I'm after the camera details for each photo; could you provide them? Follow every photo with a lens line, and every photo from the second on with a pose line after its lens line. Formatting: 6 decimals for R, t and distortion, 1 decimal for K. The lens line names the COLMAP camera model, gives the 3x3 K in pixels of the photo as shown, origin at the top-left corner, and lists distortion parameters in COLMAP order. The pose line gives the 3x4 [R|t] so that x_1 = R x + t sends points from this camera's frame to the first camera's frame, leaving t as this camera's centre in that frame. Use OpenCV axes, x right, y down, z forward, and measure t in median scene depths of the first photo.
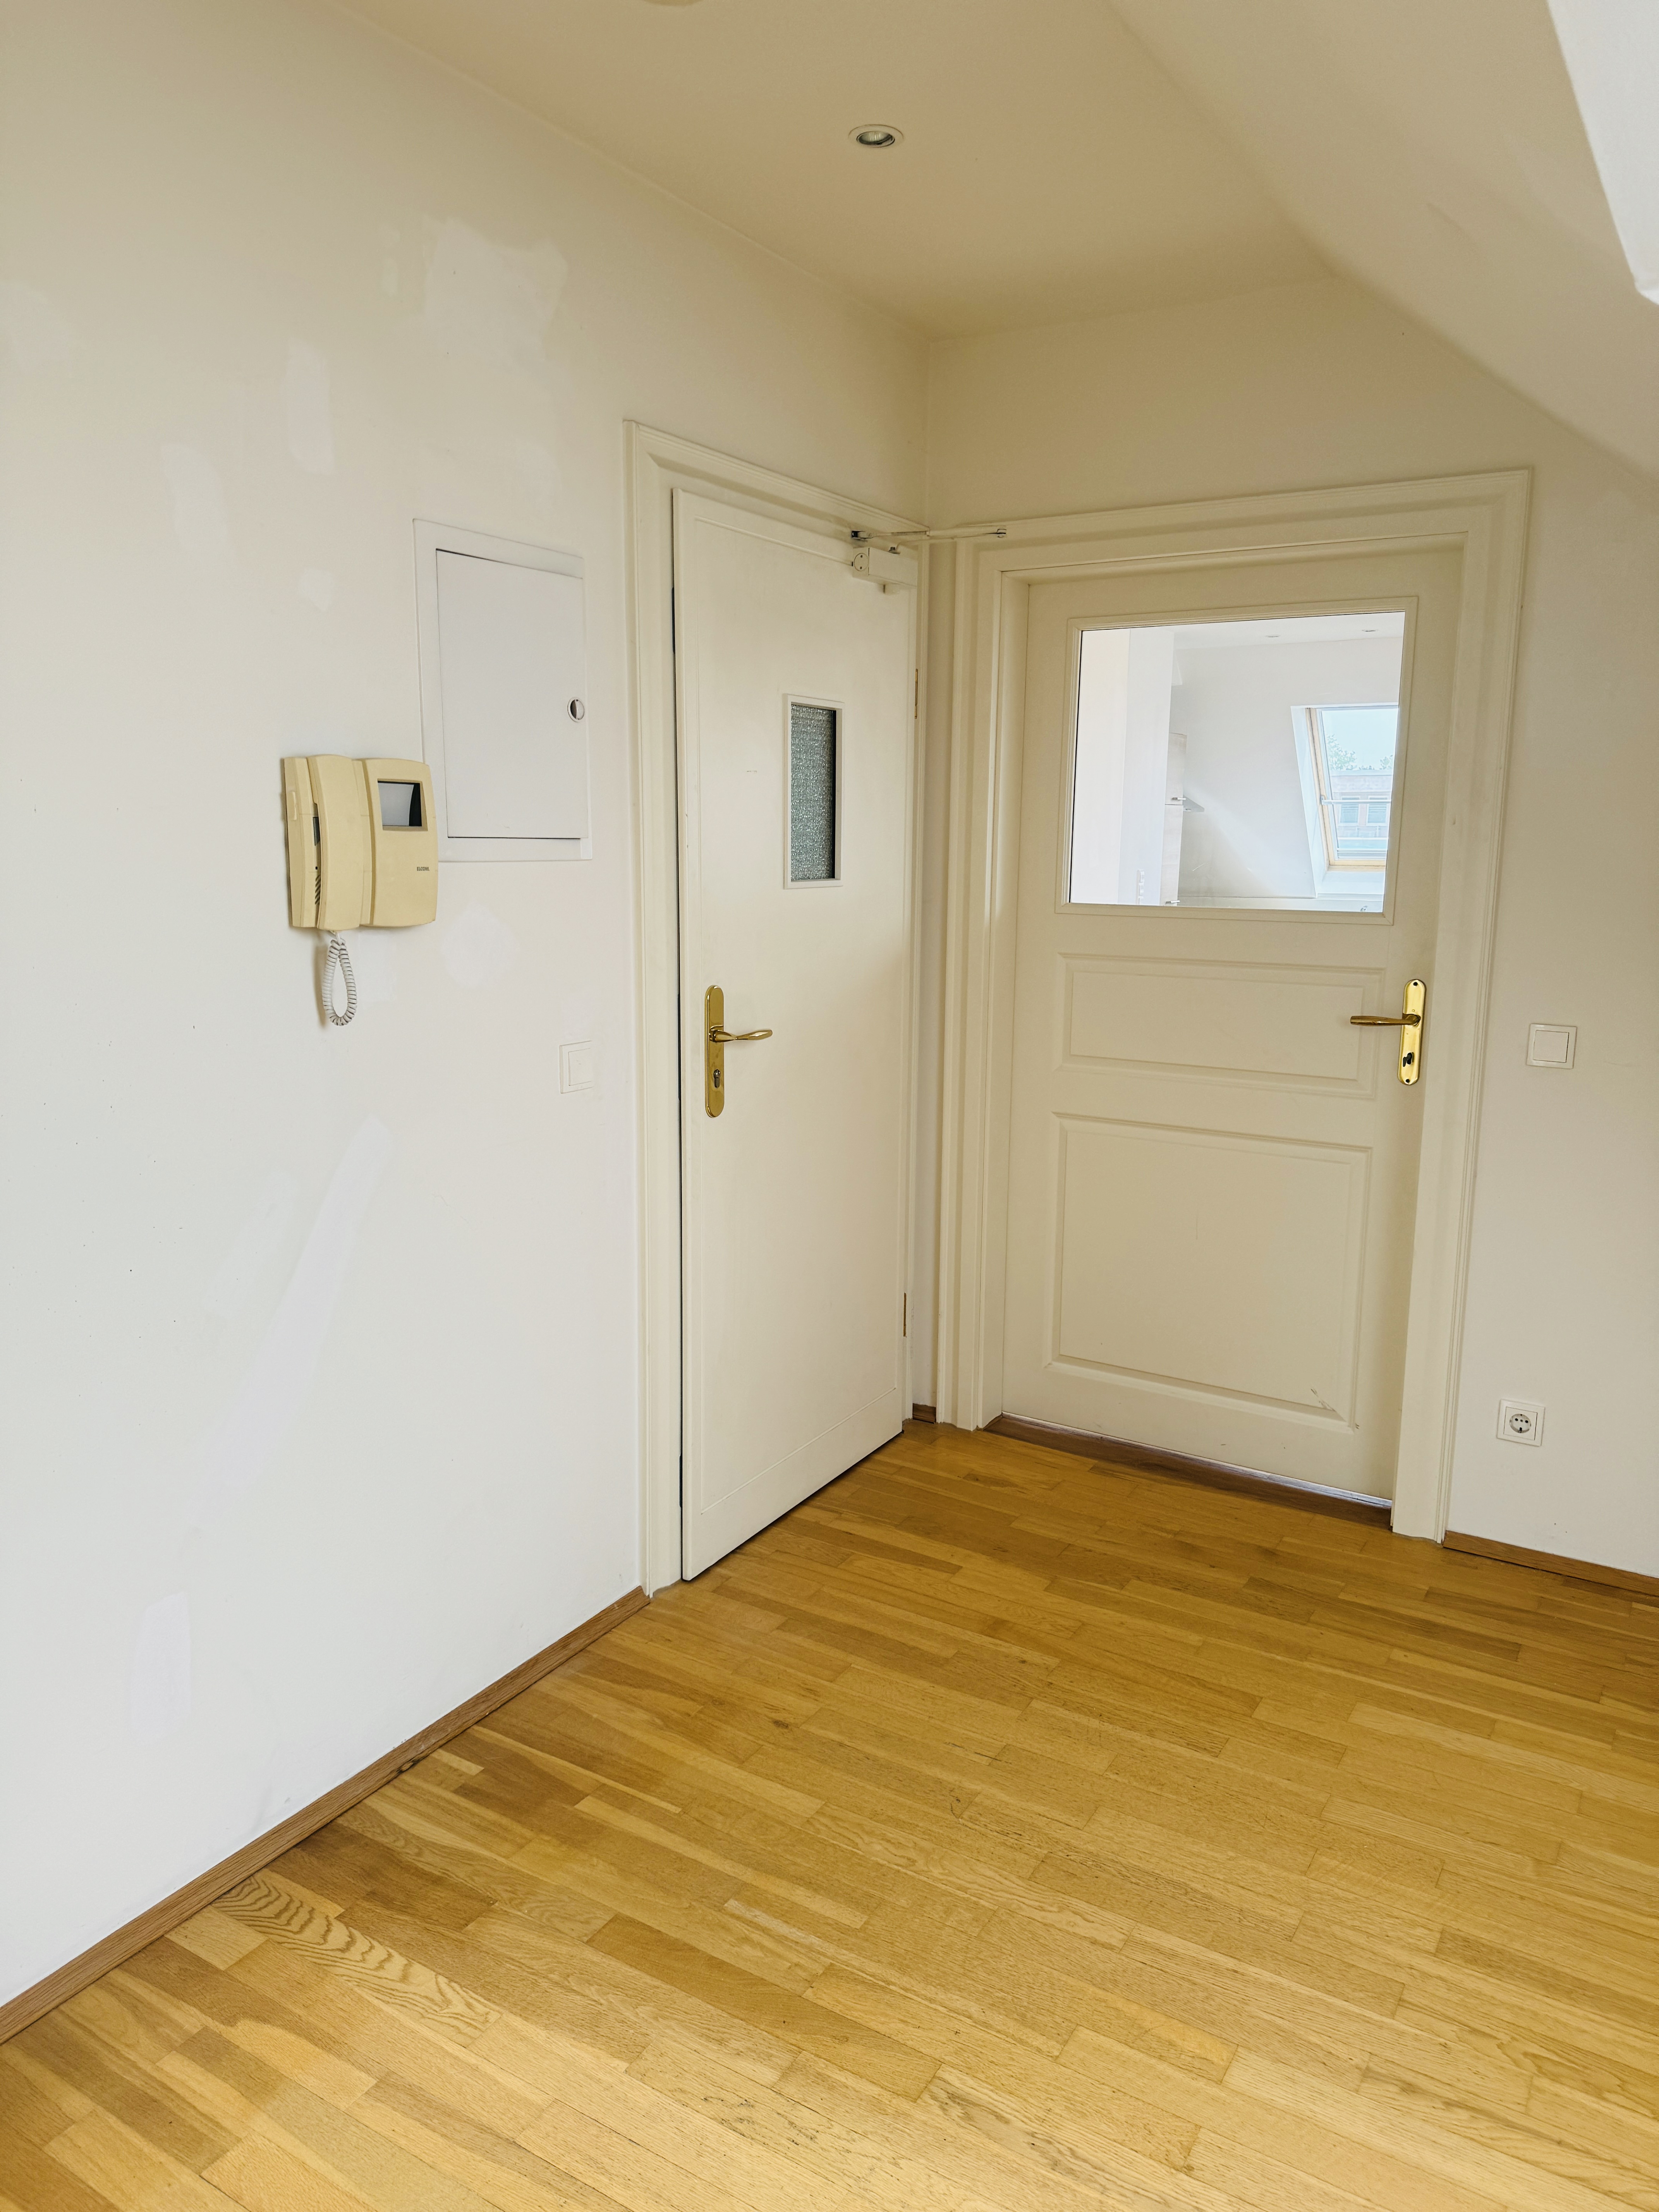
lens RADIAL K [[1547.2, 0, 805.2], [0, 1547.2, 1057.2], [0, 0, 1]] dist [0.061872, -0.068078]
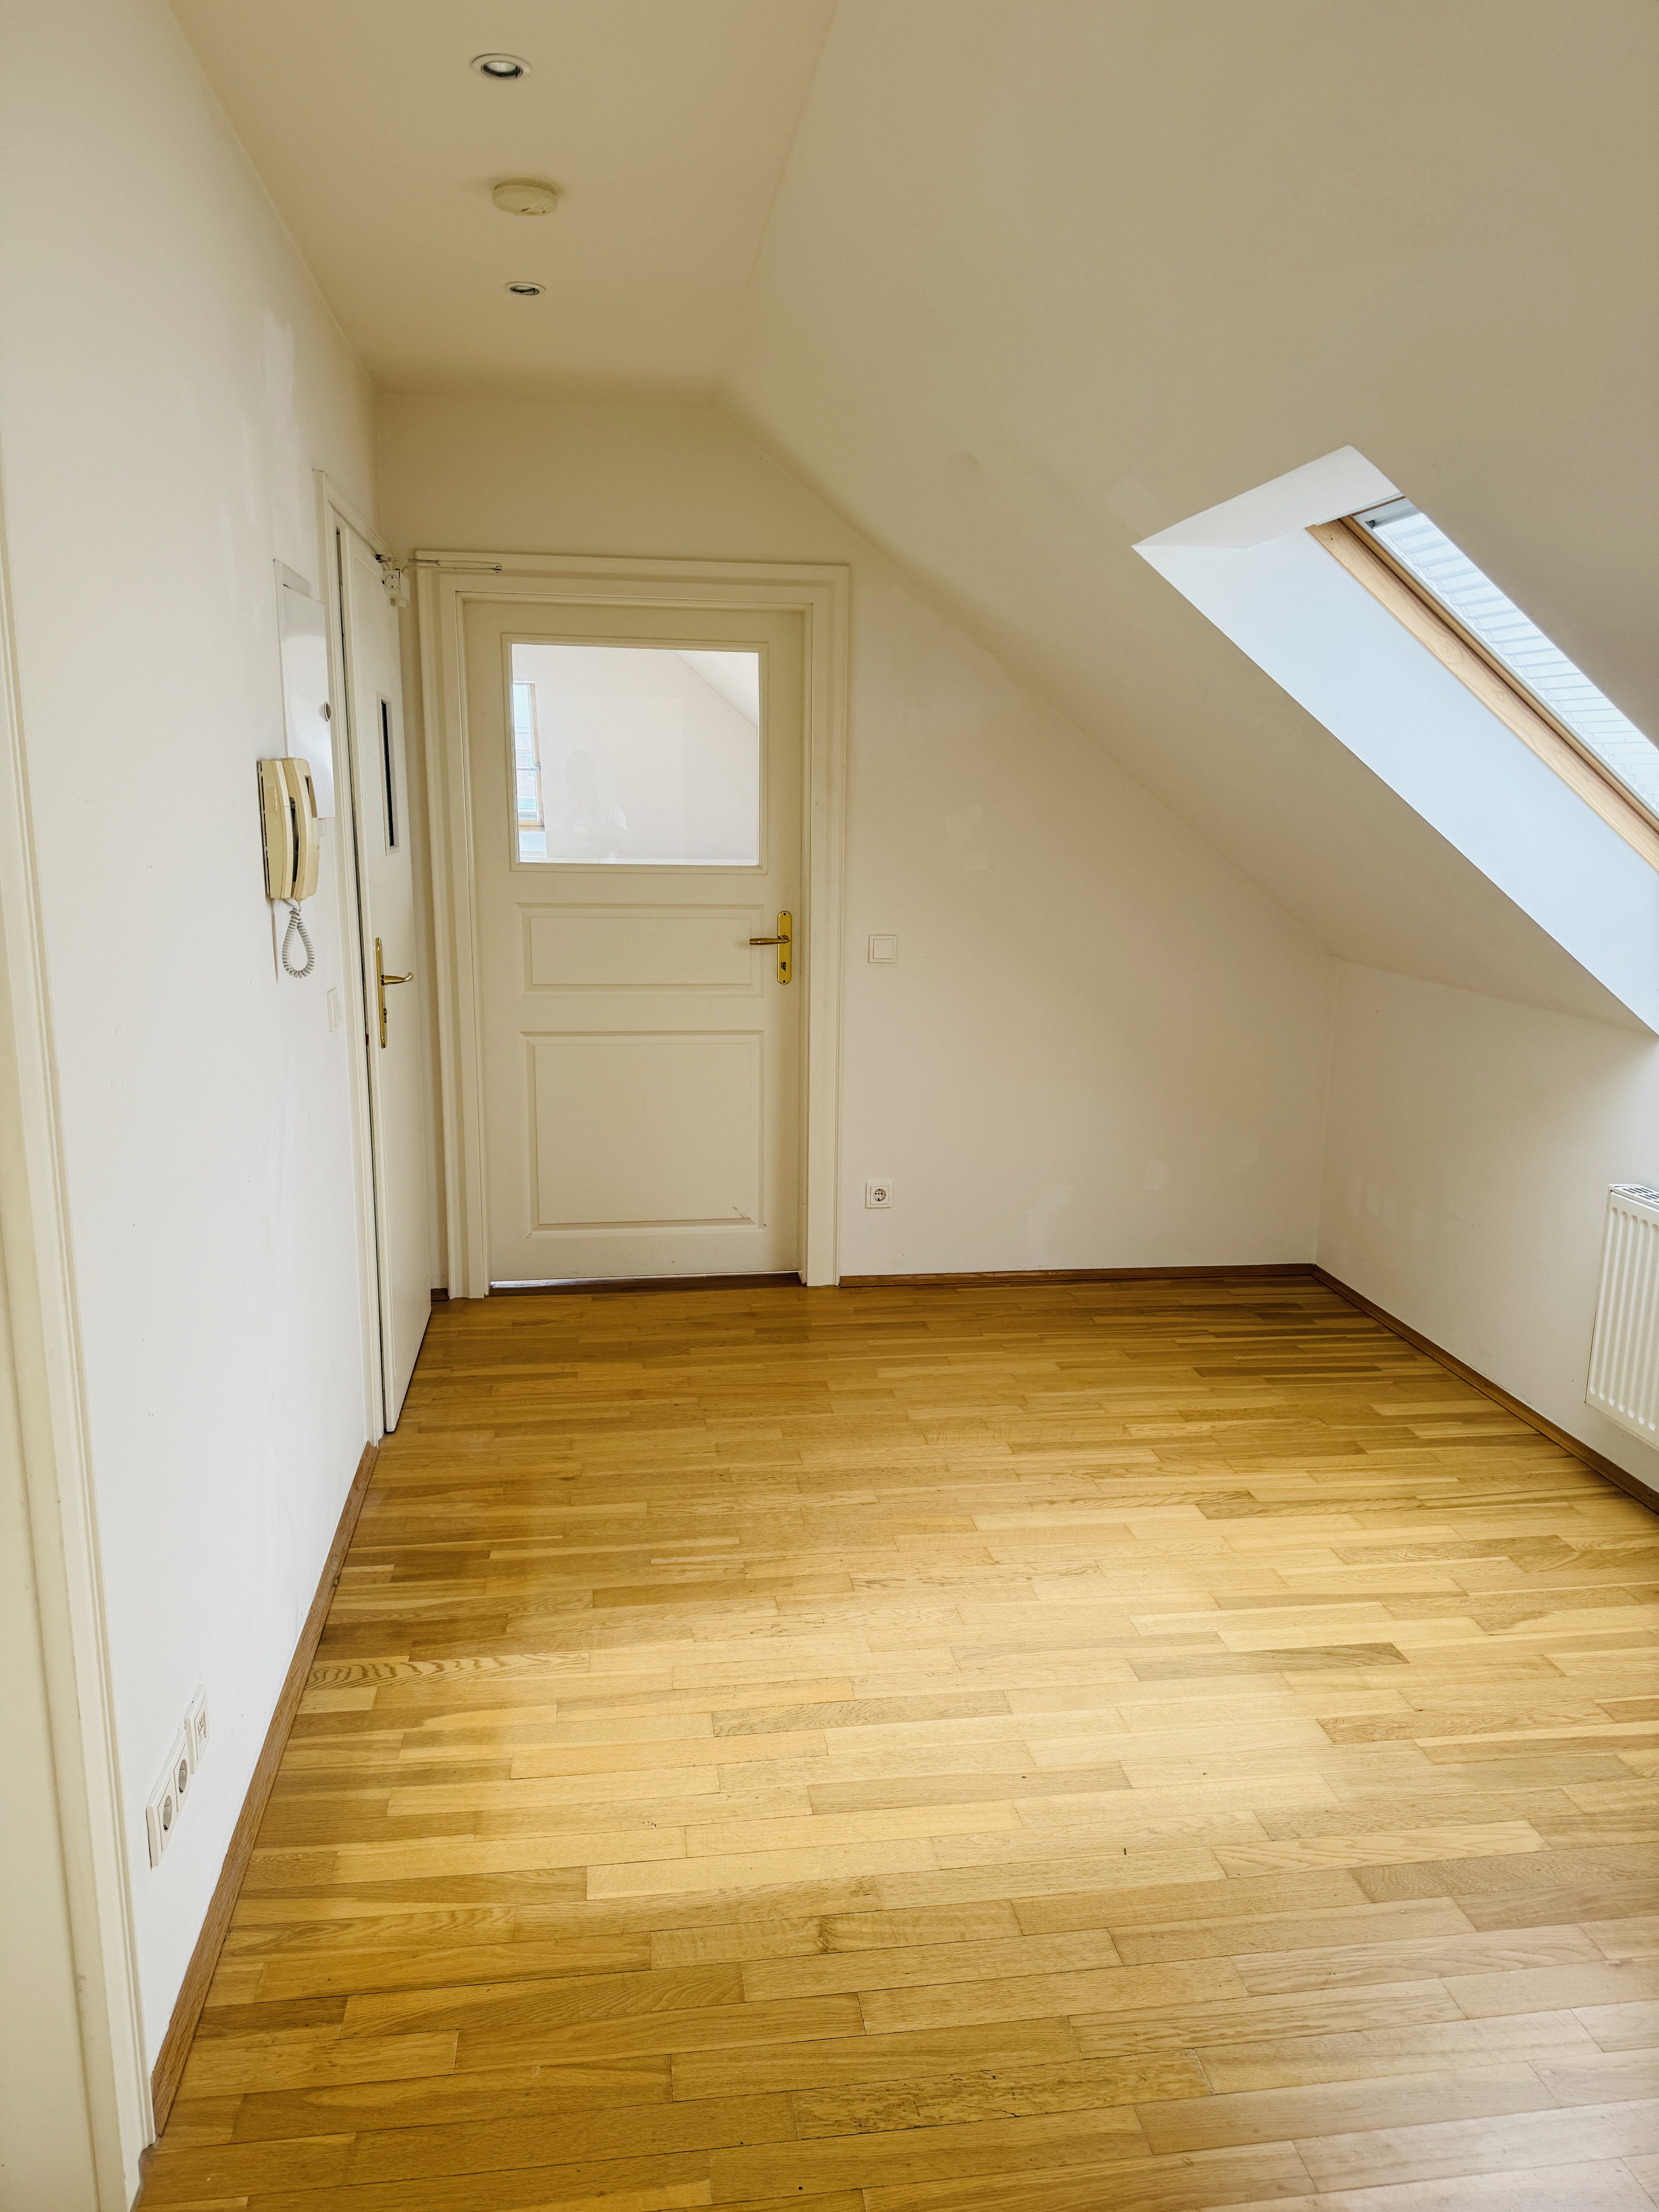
lens RADIAL K [[1547.2, 0, 773.0], [0, 1547.2, 1083.0], [0, 0, 1]] dist [0.061872, -0.068078]
pose [[0.787180, -0.118040, 0.605321, -0.633452], [0.093373, 0.993009, 0.072214, 0.006742], [-0.609613, -0.000325, 0.792699, -0.168212]]
